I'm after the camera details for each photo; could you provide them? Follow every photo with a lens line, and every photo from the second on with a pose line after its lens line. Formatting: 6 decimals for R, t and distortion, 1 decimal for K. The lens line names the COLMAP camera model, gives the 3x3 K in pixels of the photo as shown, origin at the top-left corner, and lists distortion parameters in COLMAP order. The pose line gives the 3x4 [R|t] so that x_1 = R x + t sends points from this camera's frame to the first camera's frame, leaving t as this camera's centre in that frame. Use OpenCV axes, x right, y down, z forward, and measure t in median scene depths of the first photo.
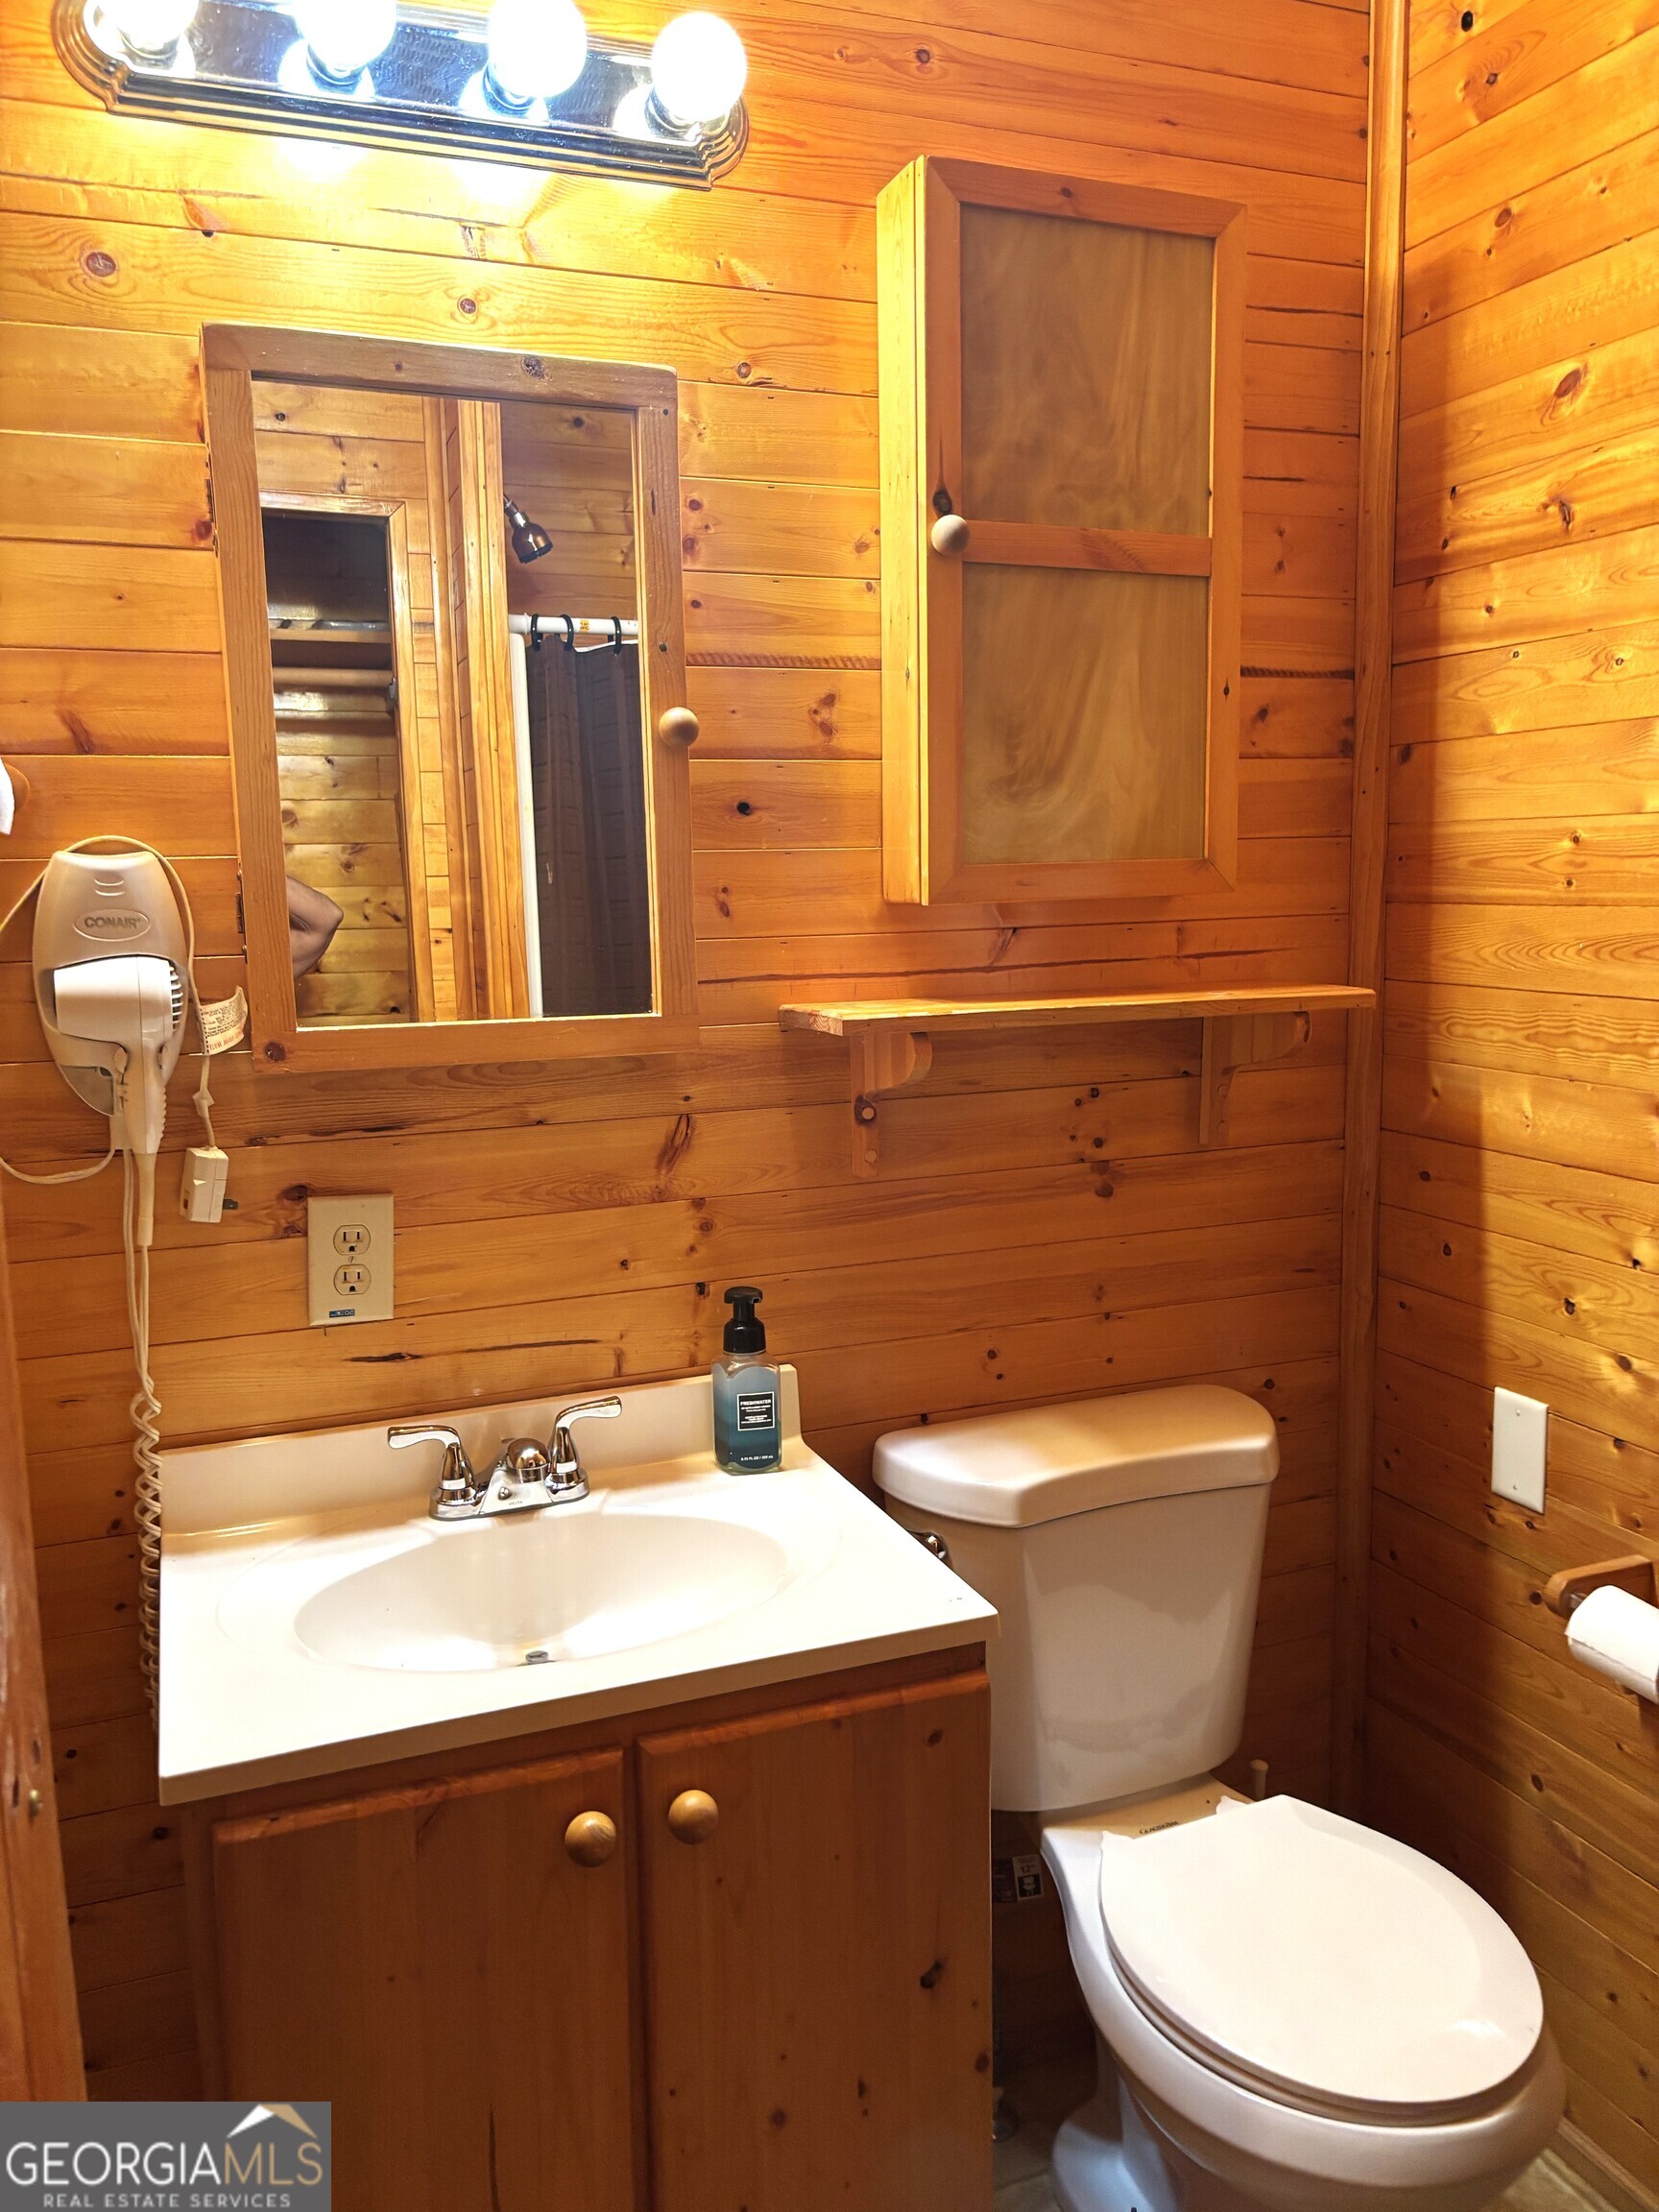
lens RADIAL K [[1714.6, 0, 829.5], [0, 1714.6, 1106.0], [0, 0, 1]] dist [0.096349, -0.112025]
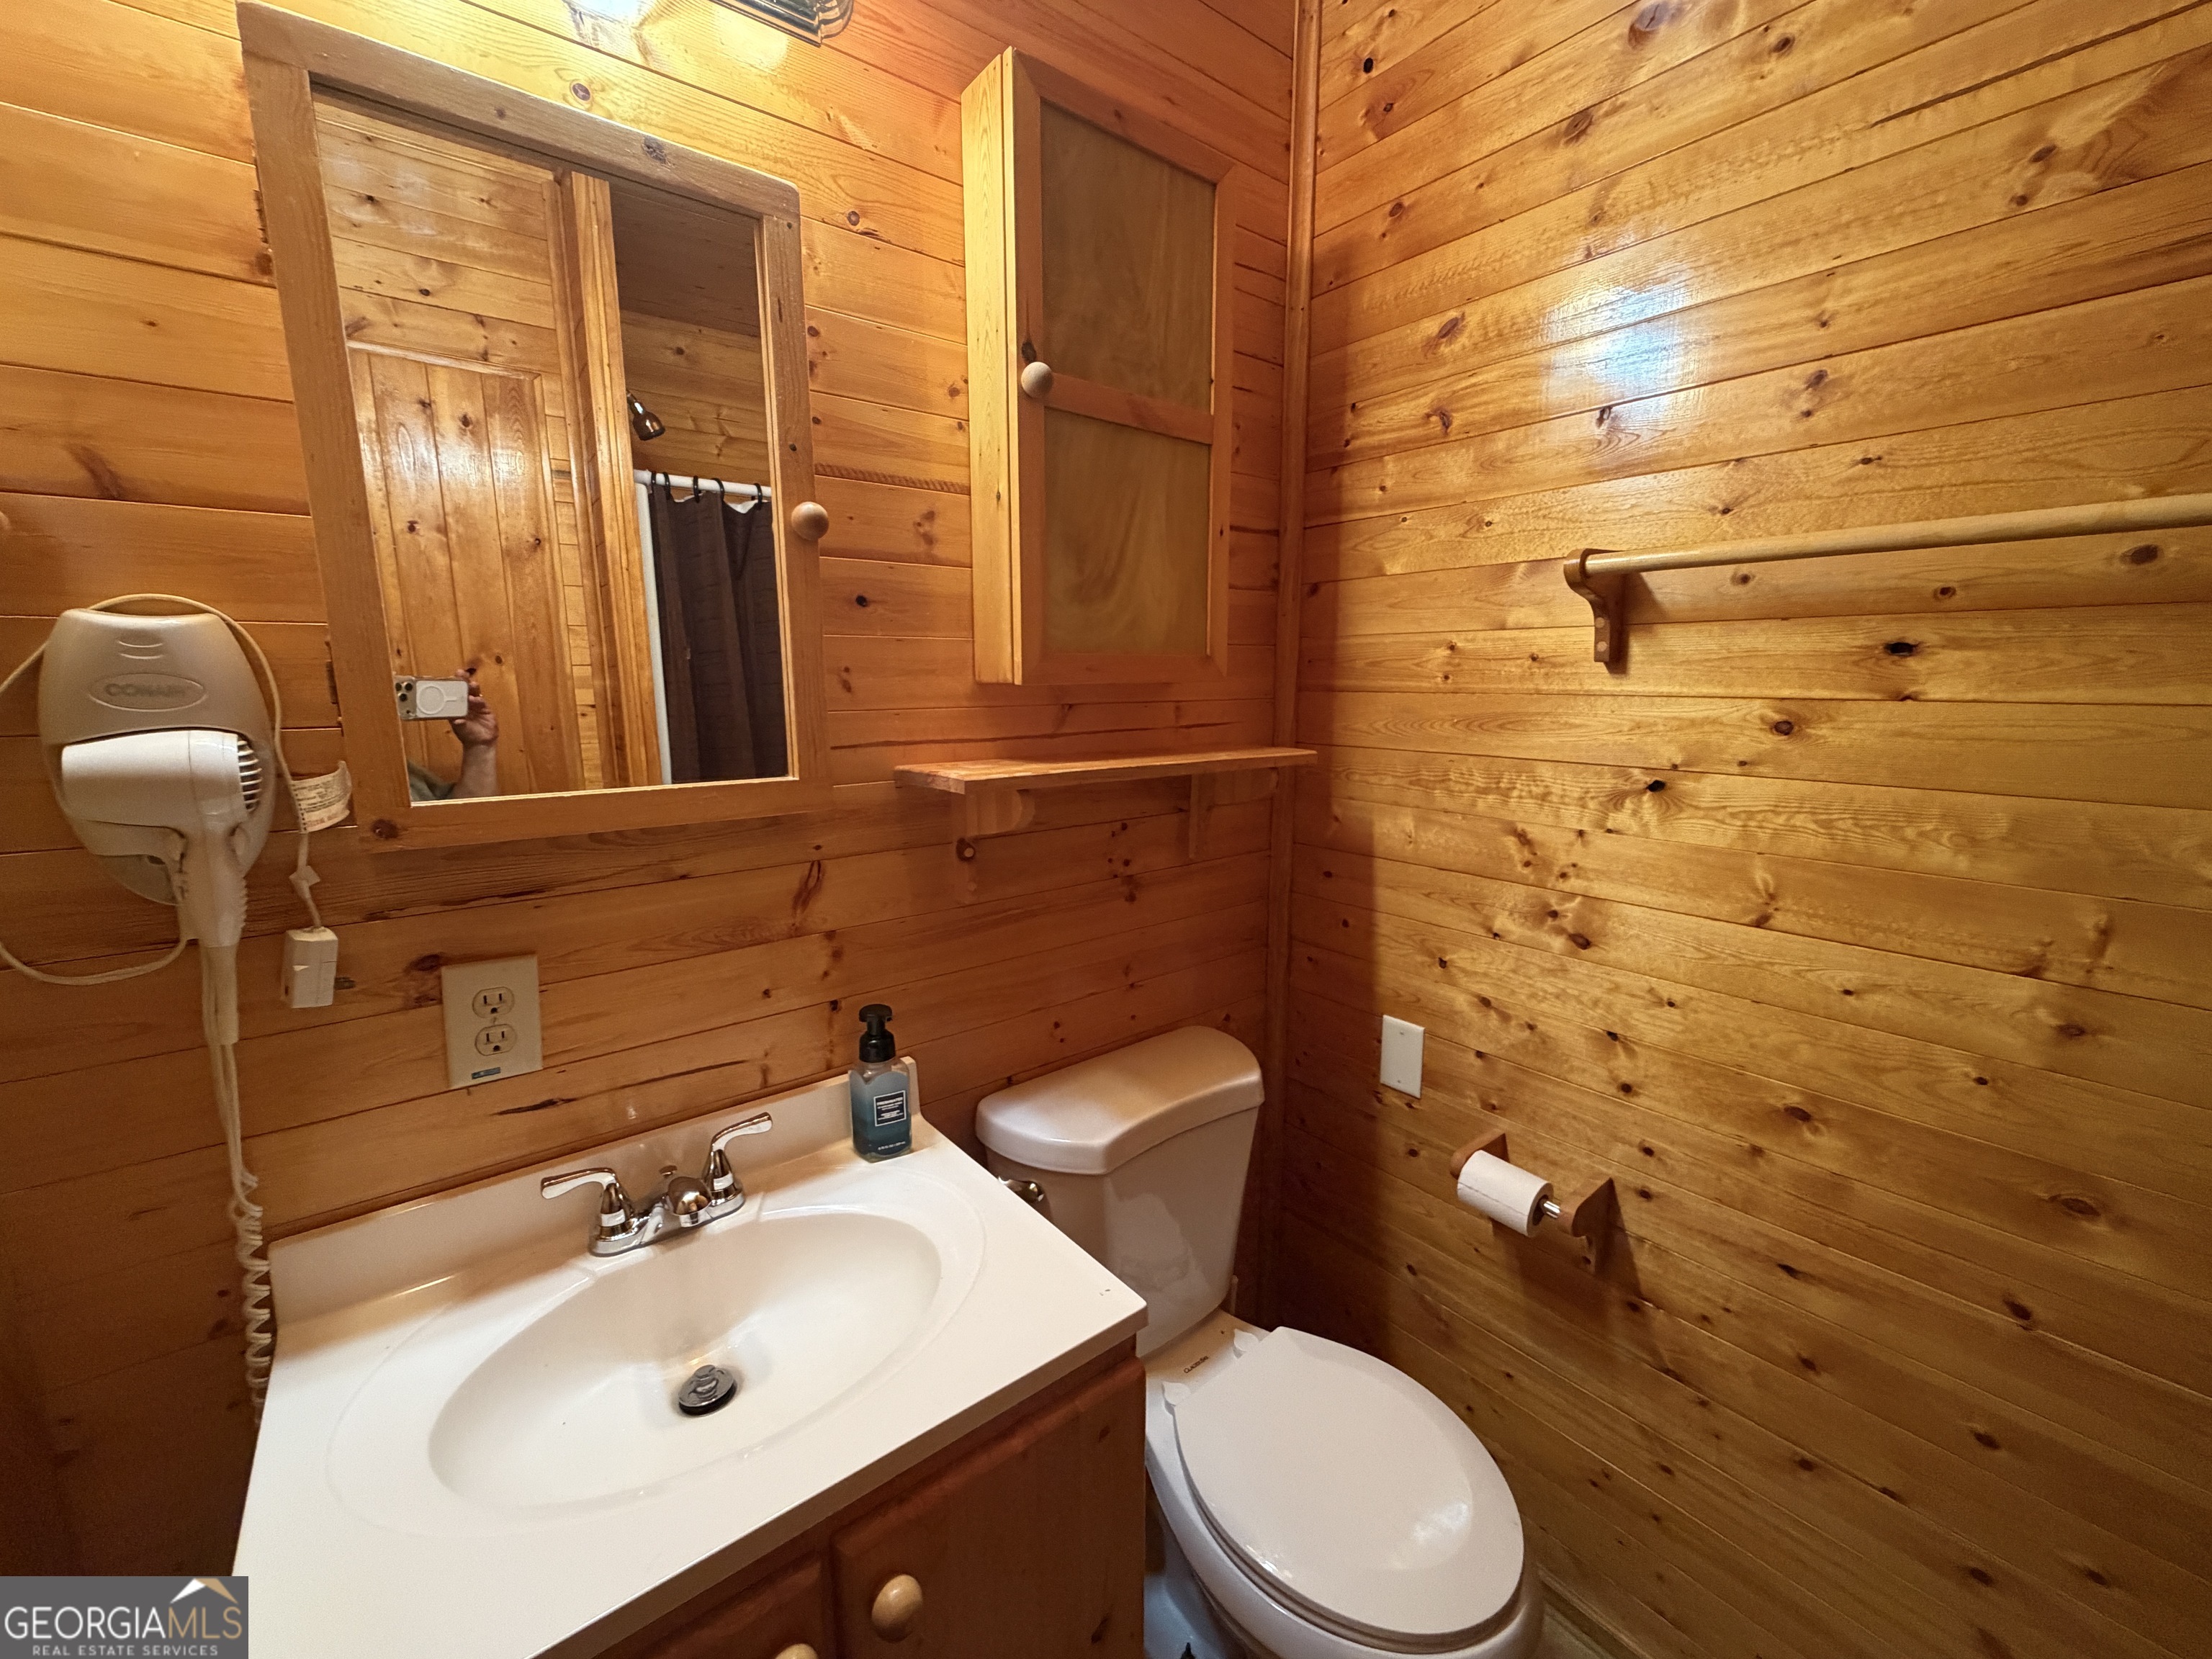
lens RADIAL K [[893.3, 0, 1097.8], [0, 893.3, 828.4], [0, 0, 1]] dist [0.002714, 0.003660]
pose [[0.958487, -0.032283, 0.283304, -0.072630], [0.023802, 0.999161, 0.033329, -0.033596], [-0.284142, -0.025202, 0.958451, 0.359376]]
